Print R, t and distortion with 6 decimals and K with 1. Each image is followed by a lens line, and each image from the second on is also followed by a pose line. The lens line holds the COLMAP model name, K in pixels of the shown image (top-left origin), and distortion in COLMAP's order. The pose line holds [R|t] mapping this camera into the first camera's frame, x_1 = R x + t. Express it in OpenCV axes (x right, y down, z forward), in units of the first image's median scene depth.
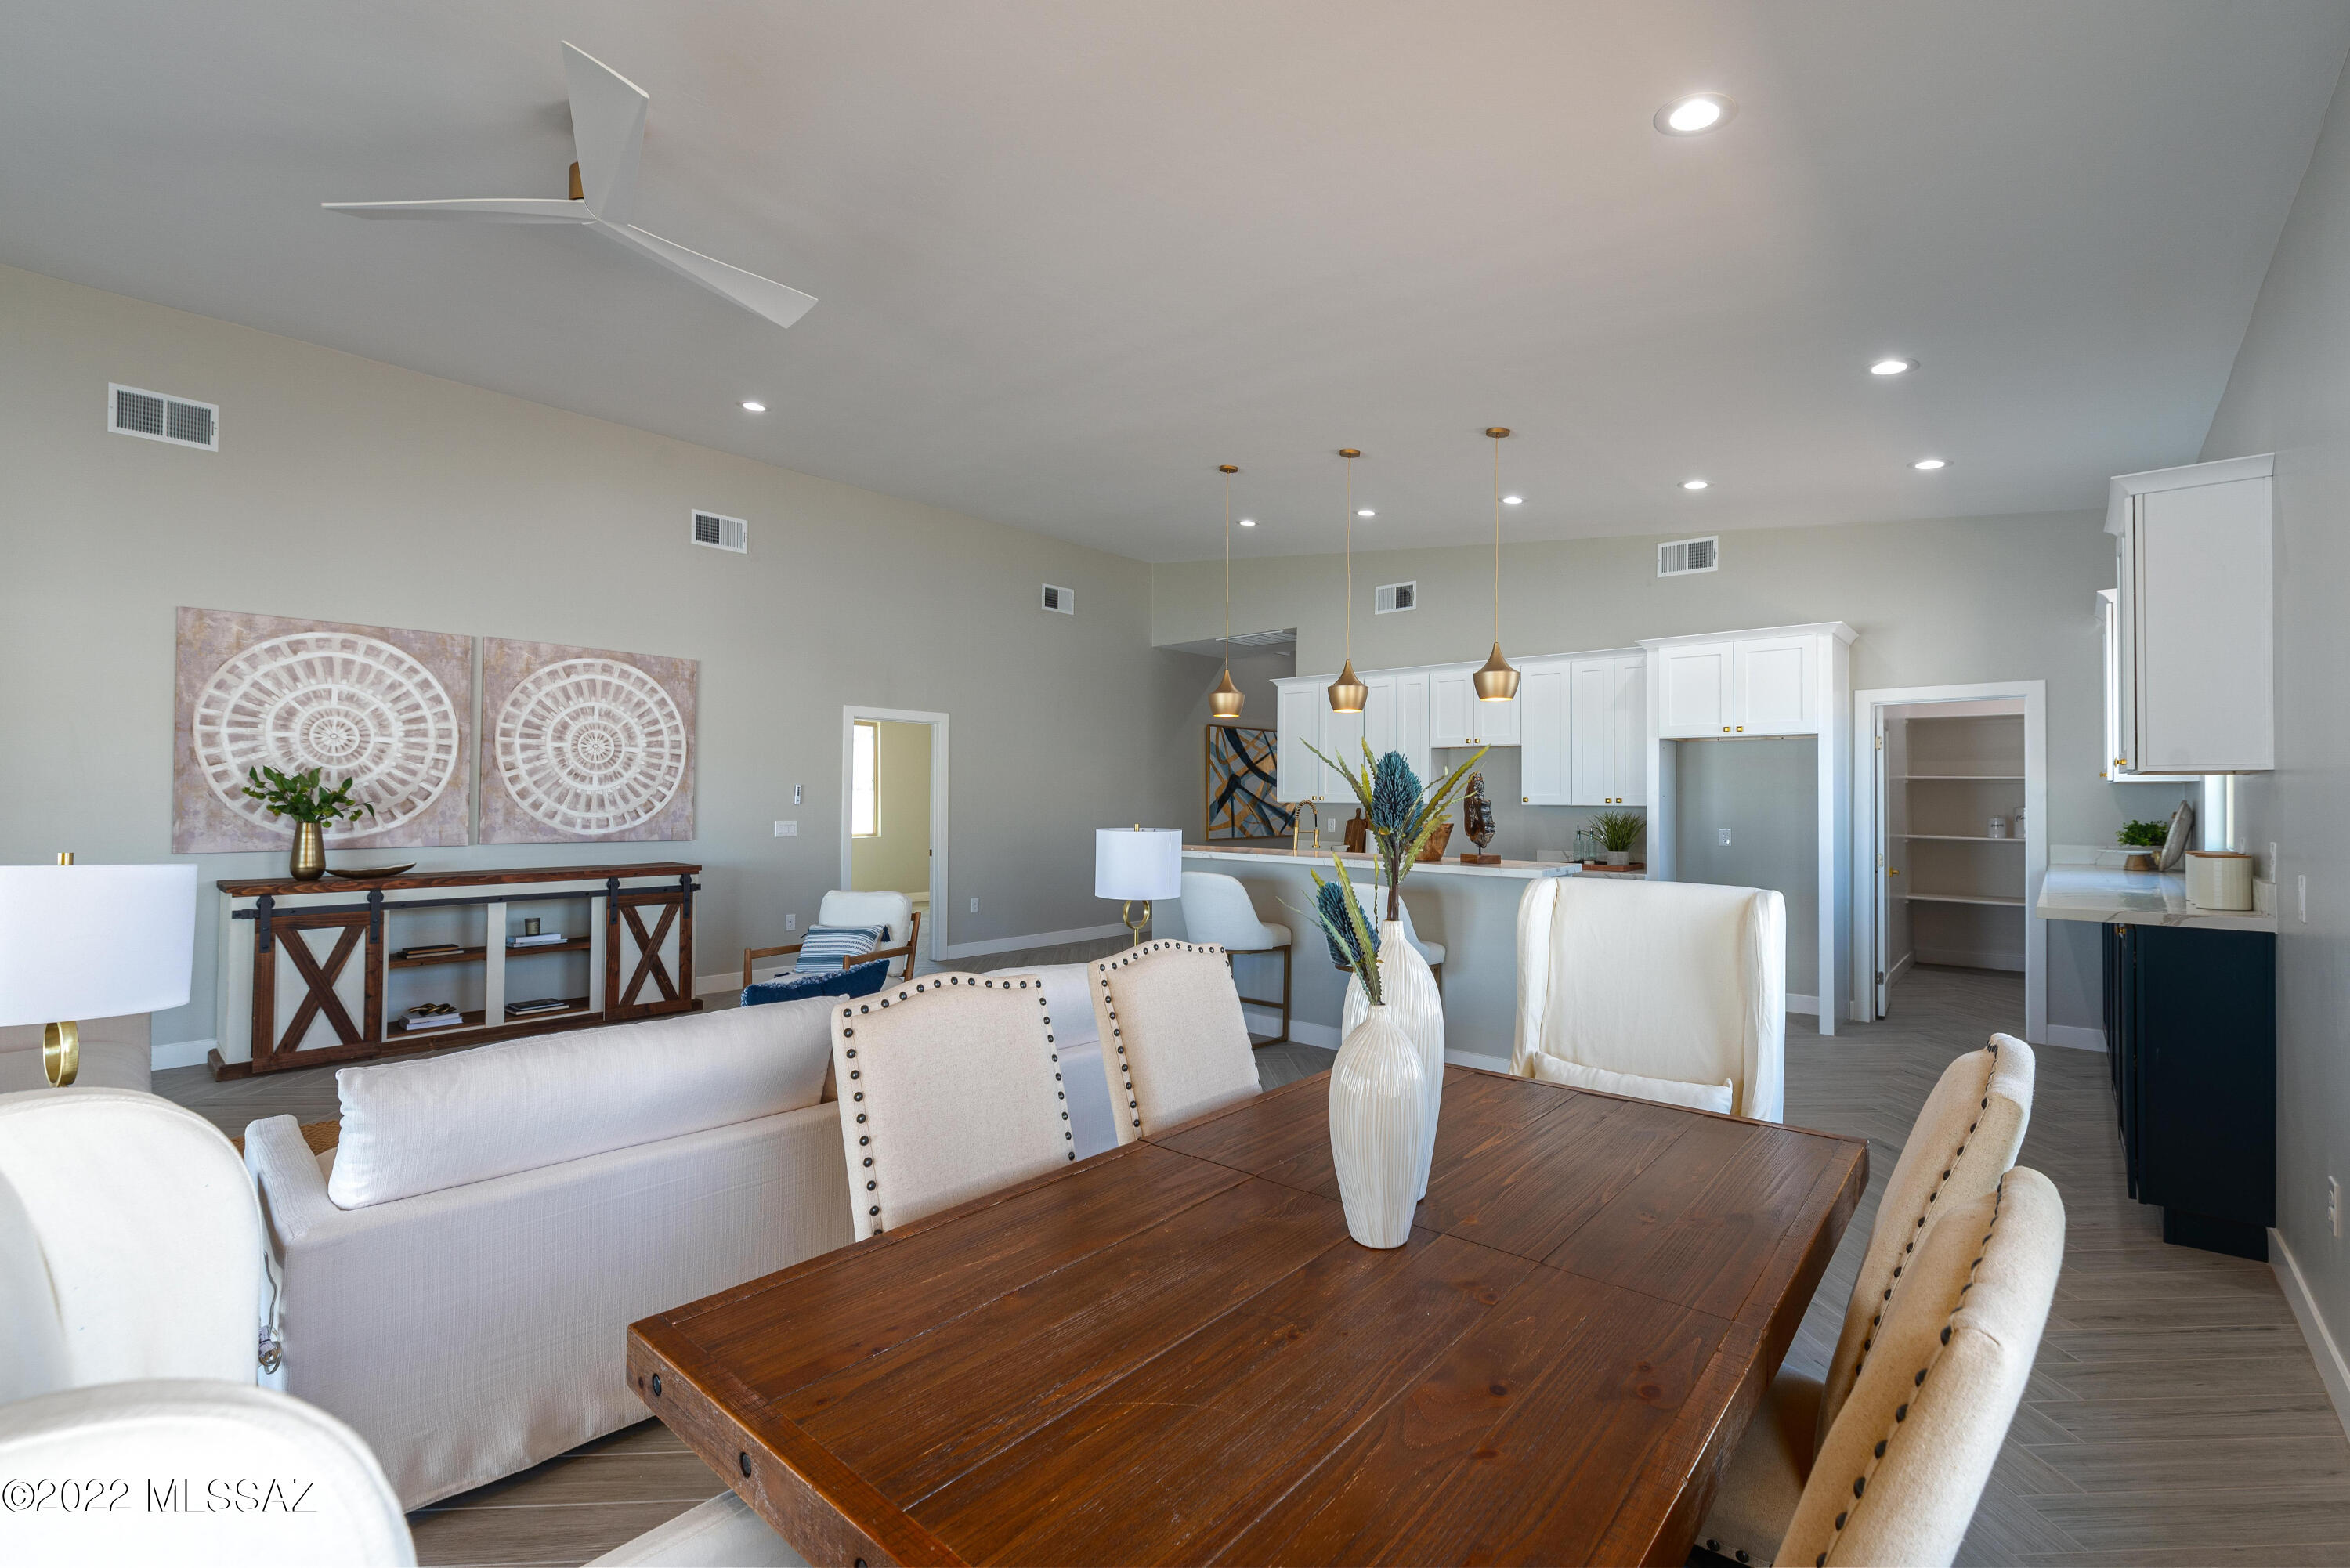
lens RADIAL K [[1004.1, 0, 1173.7], [0, 1004.1, 785.2], [0, 0, 1]] dist [0.001643, -0.000854]
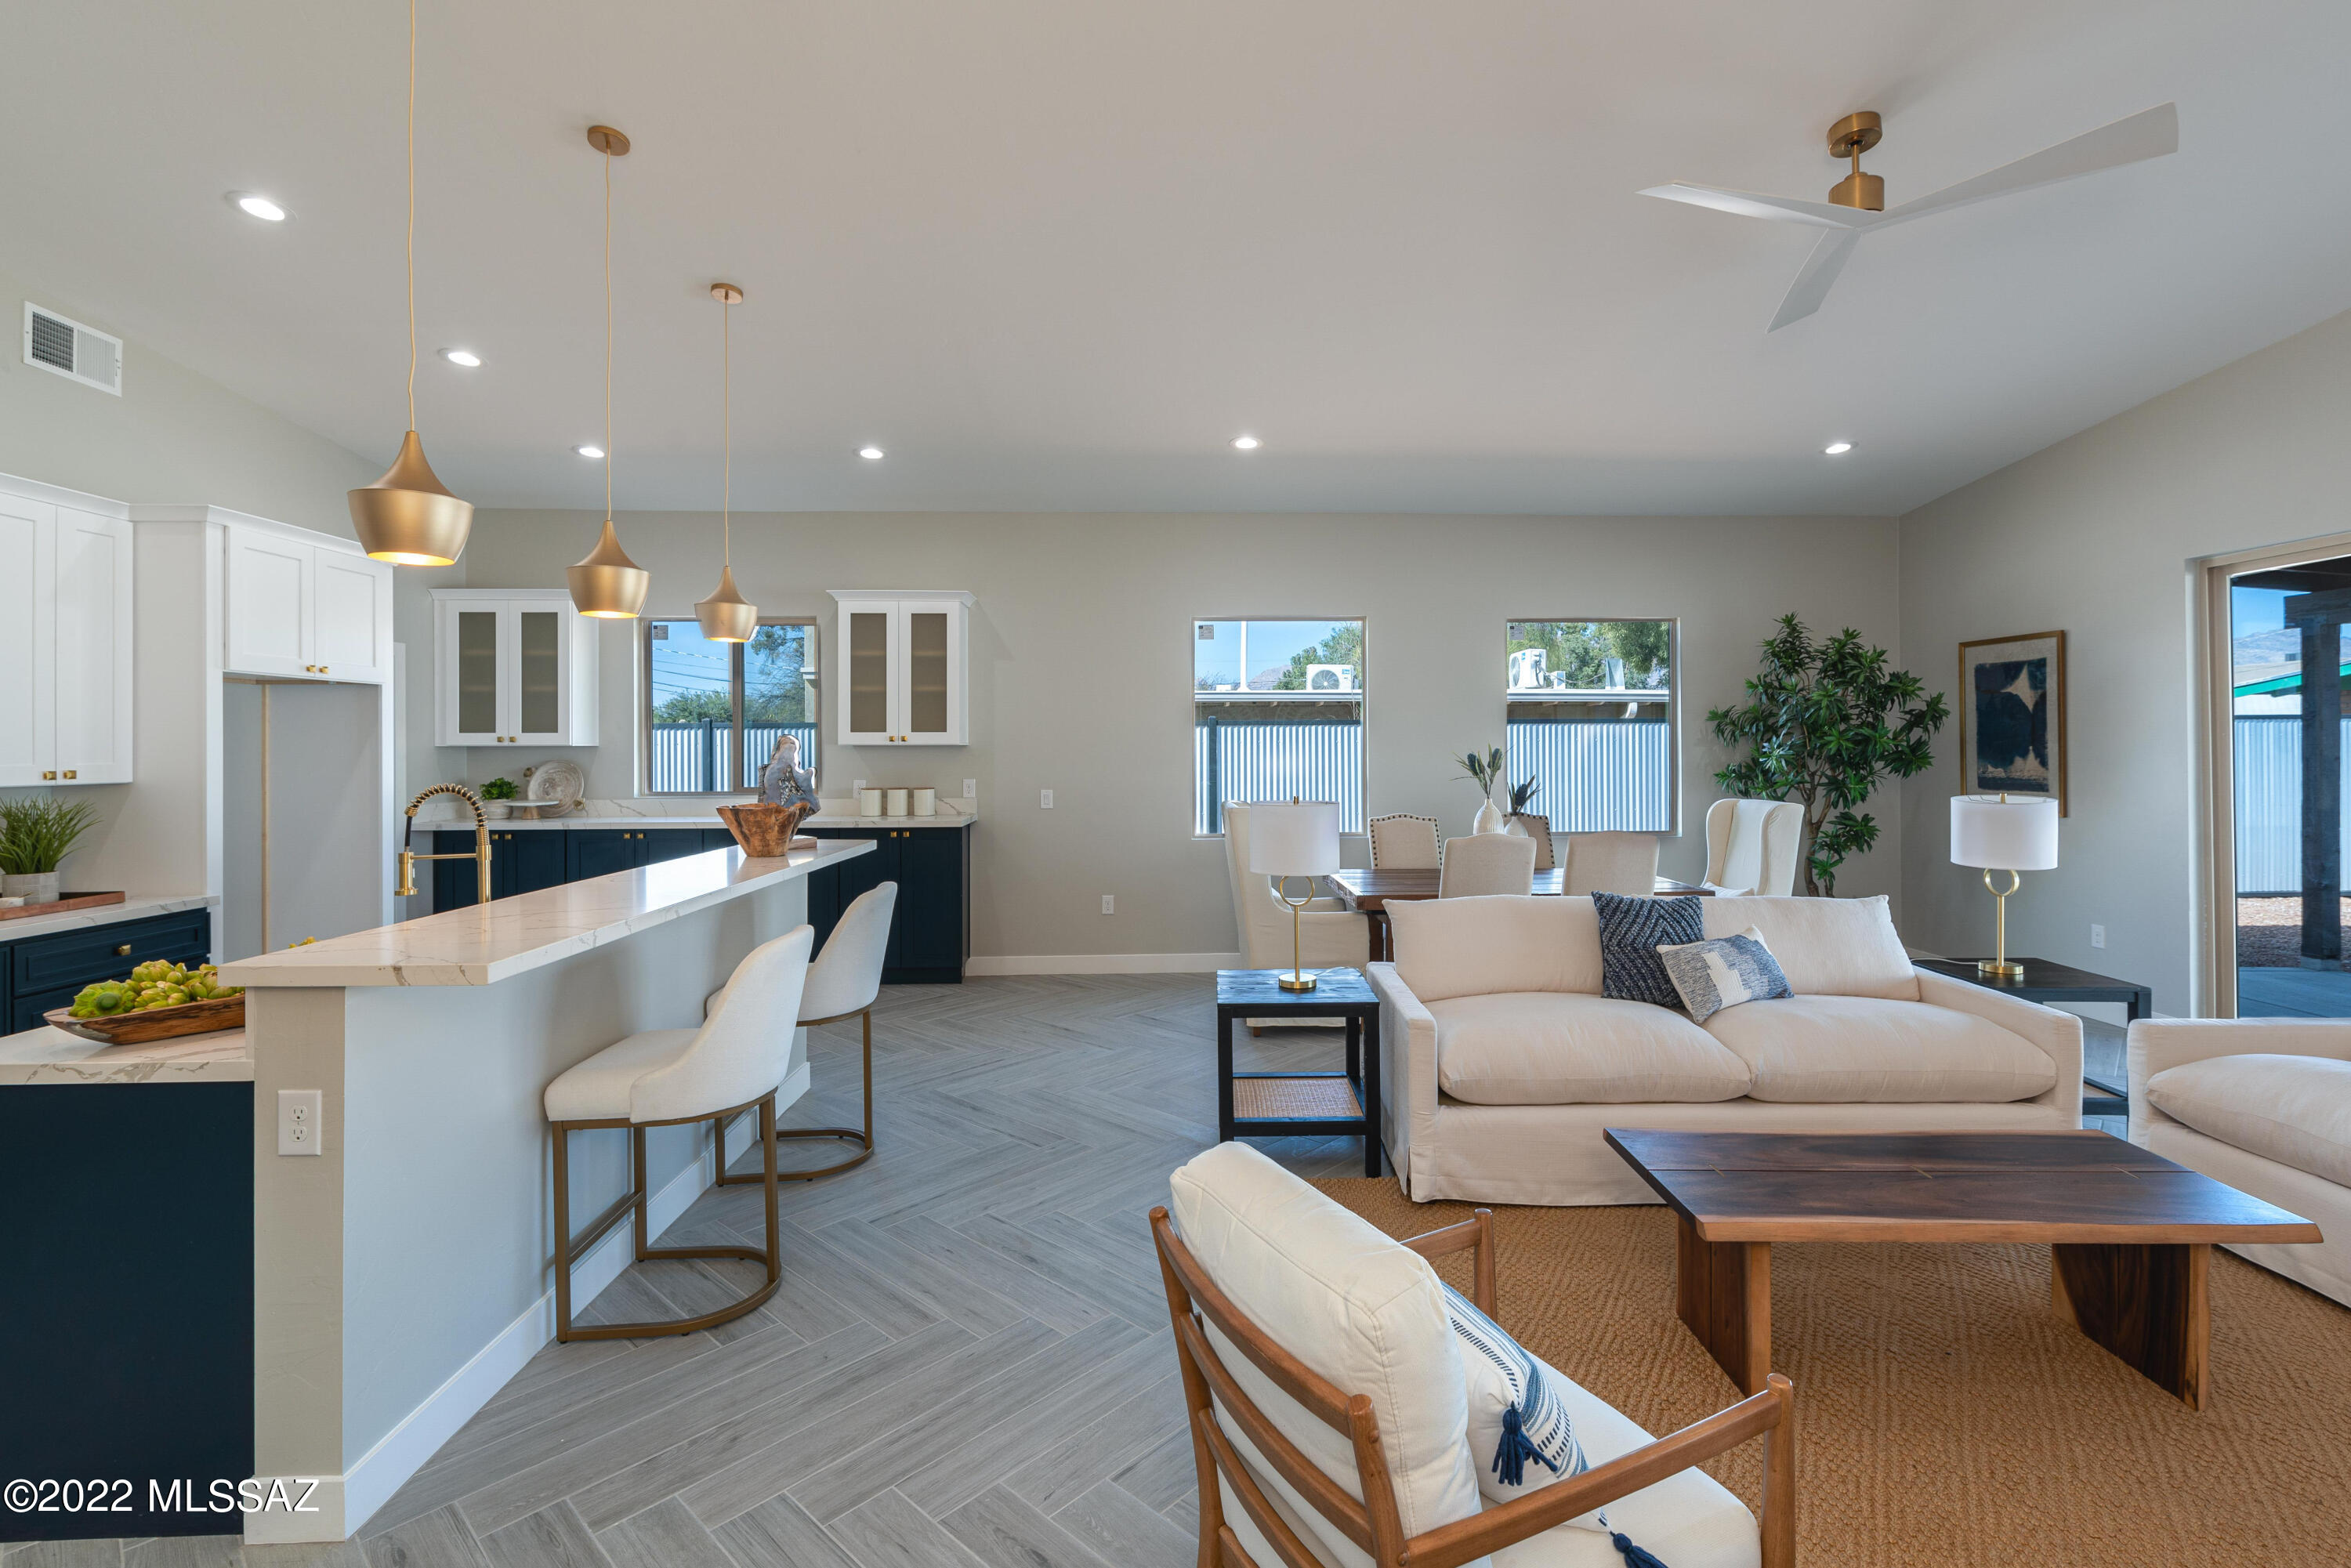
lens RADIAL K [[1077.1, 0, 1182.9], [0, 1077.1, 742.9], [0, 0, 1]] dist [0.016905, -0.004263]
pose [[-0.685249, -0.000670, 0.728309, -0.434292], [-0.008092, 0.999945, -0.006694, -0.003054], [-0.728264, -0.010480, -0.685216, 1.087146]]
